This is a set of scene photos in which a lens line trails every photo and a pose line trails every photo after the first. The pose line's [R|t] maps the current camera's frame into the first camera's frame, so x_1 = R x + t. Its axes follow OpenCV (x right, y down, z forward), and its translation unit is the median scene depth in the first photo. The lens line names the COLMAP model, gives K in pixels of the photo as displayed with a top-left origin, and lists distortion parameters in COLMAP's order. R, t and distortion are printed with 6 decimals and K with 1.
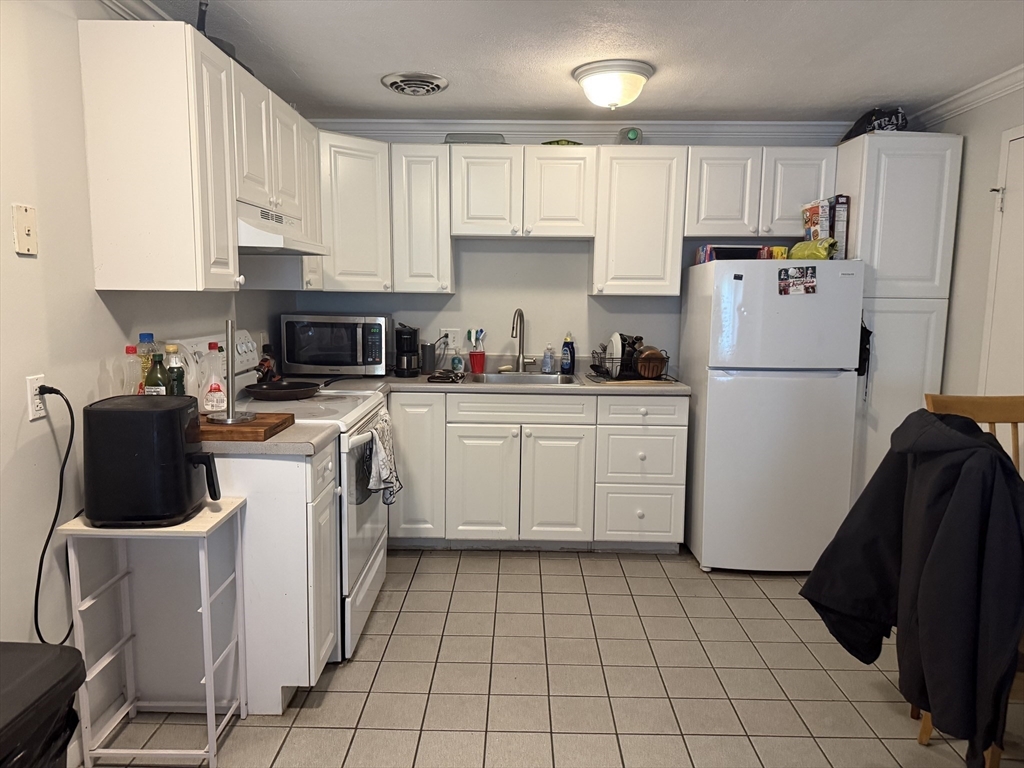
lens RADIAL K [[721.1, 0, 485.4], [0, 721.1, 388.5], [0, 0, 1]] dist [0.044511, -0.079348]
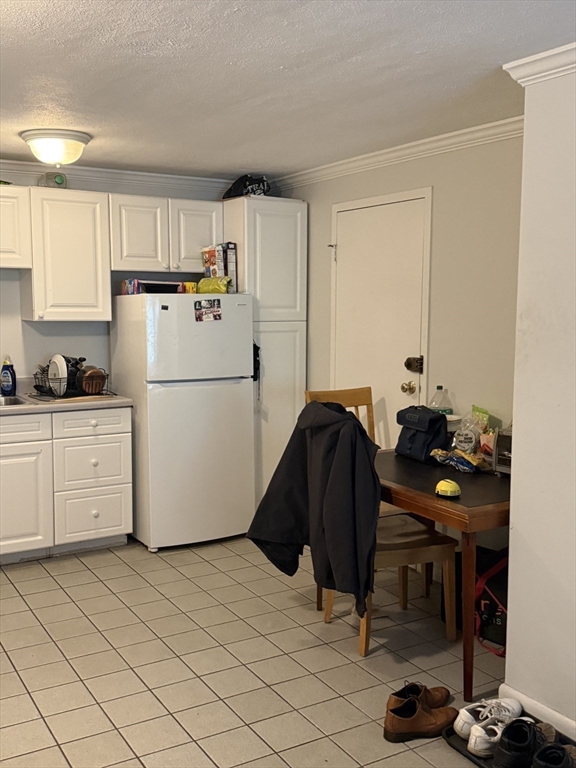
lens RADIAL K [[814.8, 0, 287.8], [0, 814.8, 385.2], [0, 0, 1]] dist [-0.005884, 0.000000]
pose [[0.836413, -0.063930, 0.544359, -0.227571], [0.075726, 0.997128, 0.000749, -0.006608], [-0.542844, 0.040596, 0.838852, -0.259753]]
